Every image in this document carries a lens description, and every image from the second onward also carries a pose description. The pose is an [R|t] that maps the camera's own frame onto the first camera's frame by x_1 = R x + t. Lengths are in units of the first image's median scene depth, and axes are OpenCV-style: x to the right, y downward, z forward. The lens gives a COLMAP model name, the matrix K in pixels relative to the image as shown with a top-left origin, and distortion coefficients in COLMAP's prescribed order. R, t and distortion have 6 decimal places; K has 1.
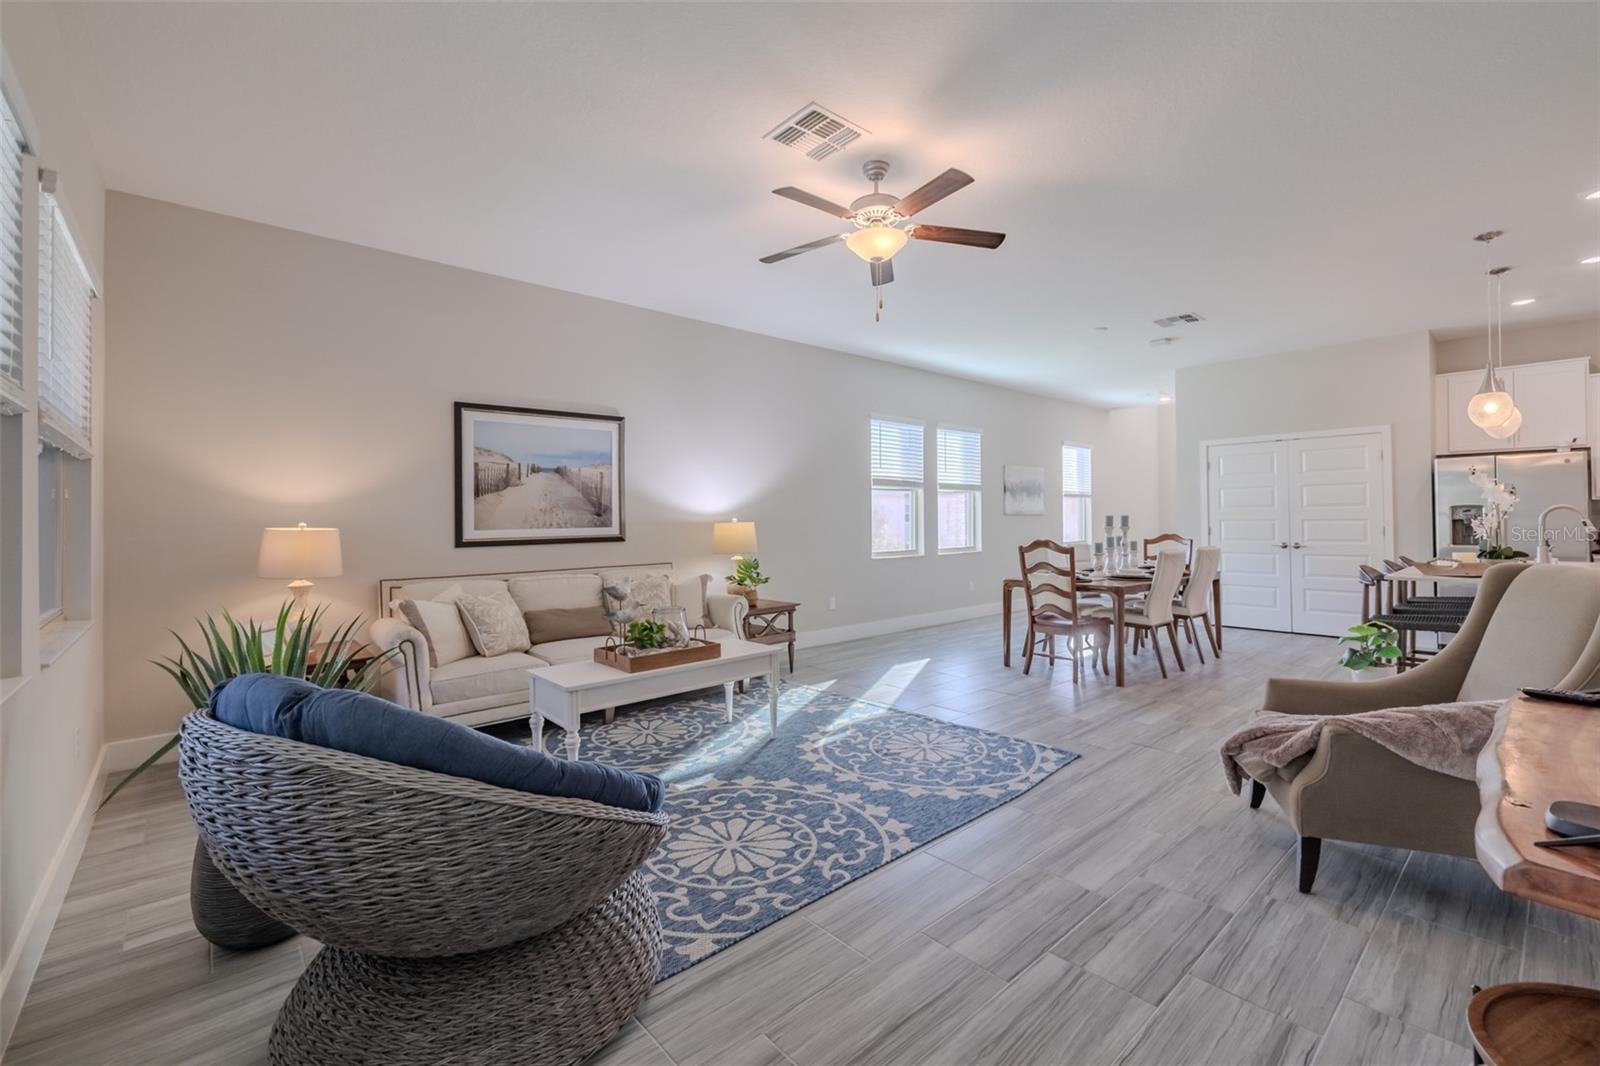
lens RADIAL K [[678.6, 0, 800.0], [0, 678.6, 507.1], [0, 0, 1]] dist [-0.002212, 0.000057]
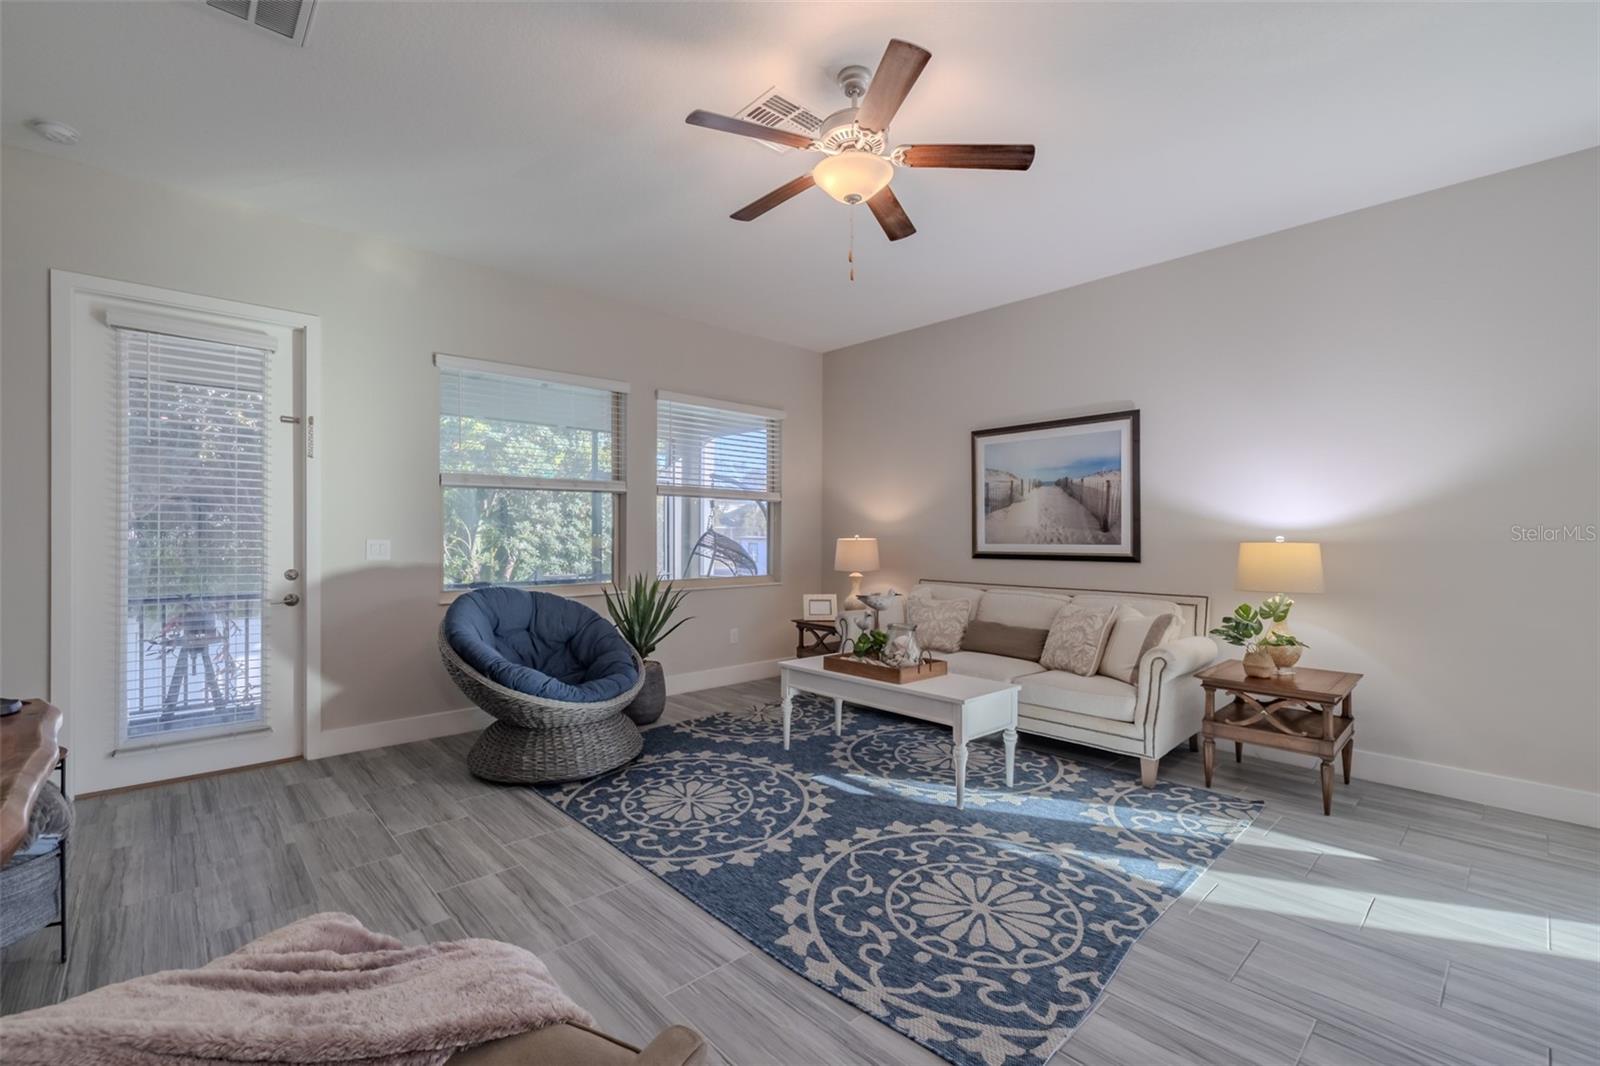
lens RADIAL K [[685.0, 0, 784.6], [0, 685.0, 534.5], [0, 0, 1]] dist [0.000139, 0.000088]
pose [[0.014191, 0.009150, -0.999857, 0.962393], [0.013569, 0.999864, 0.009342, 0.005722], [0.999807, -0.013700, 0.014065, 0.981301]]
